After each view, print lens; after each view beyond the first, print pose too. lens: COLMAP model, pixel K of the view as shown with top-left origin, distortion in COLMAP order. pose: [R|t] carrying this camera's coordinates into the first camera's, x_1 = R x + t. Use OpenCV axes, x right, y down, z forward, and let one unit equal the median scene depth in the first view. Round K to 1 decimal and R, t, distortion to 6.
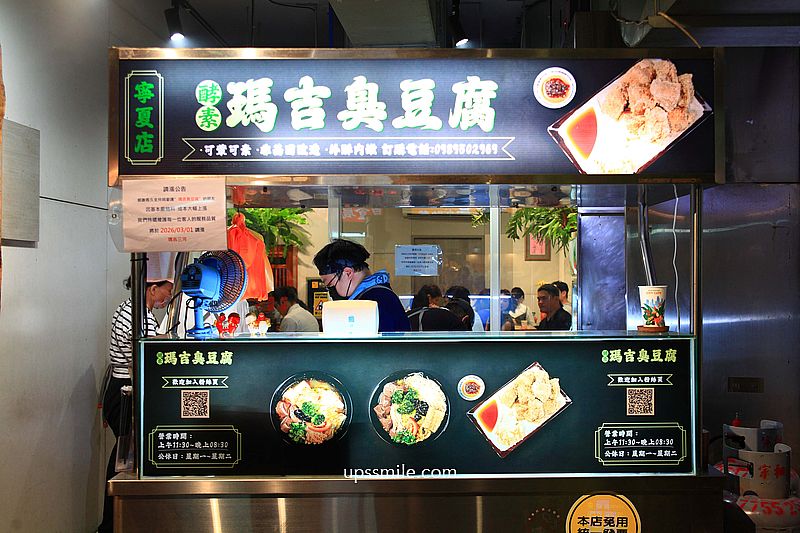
lens RADIAL K [[868.0, 0, 405.8], [0, 868.0, 261.9], [0, 0, 1]] dist [-0.012830, 0.000000]
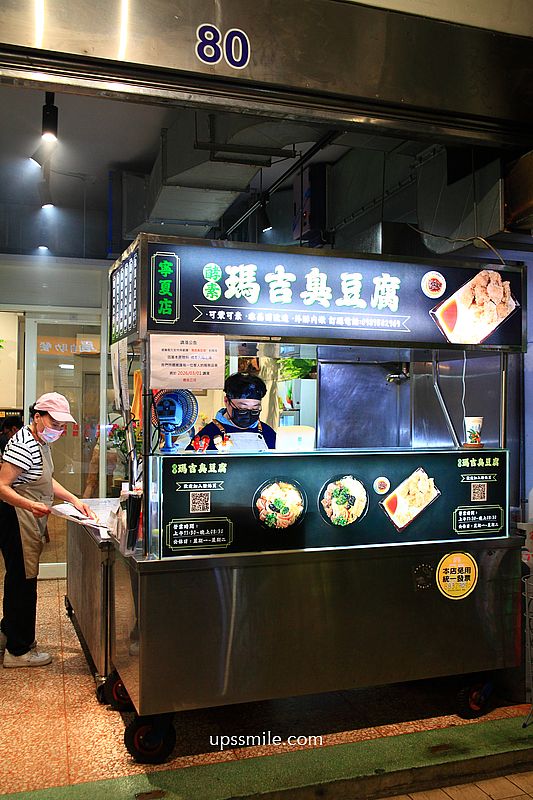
lens RADIAL K [[754.0, 0, 269.2], [0, 754.0, 403.0], [0, 0, 1]] dist [-0.047413, 0.000000]
pose [[0.946510, 0.012571, 0.322428, -0.517814], [-0.016076, 0.999837, 0.008211, -0.002148], [-0.322273, -0.012955, 0.946558, -0.143396]]
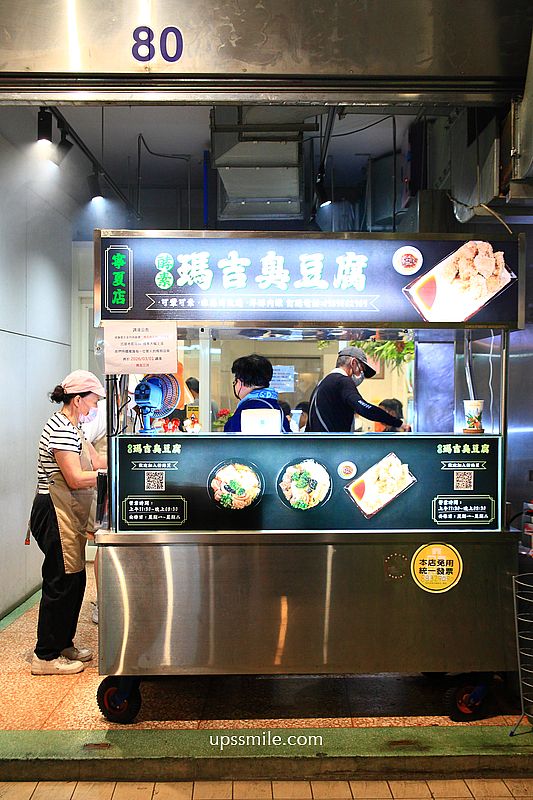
lens RADIAL K [[849.2, 0, 261.1], [0, 849.2, 416.4], [0, 0, 1]] dist [-0.040190, 0.000000]
pose [[0.999617, 0.005468, 0.027122, -0.105336], [-0.006655, 0.999015, 0.043870, -0.004809], [-0.026856, -0.044034, 0.998669, -0.394751]]
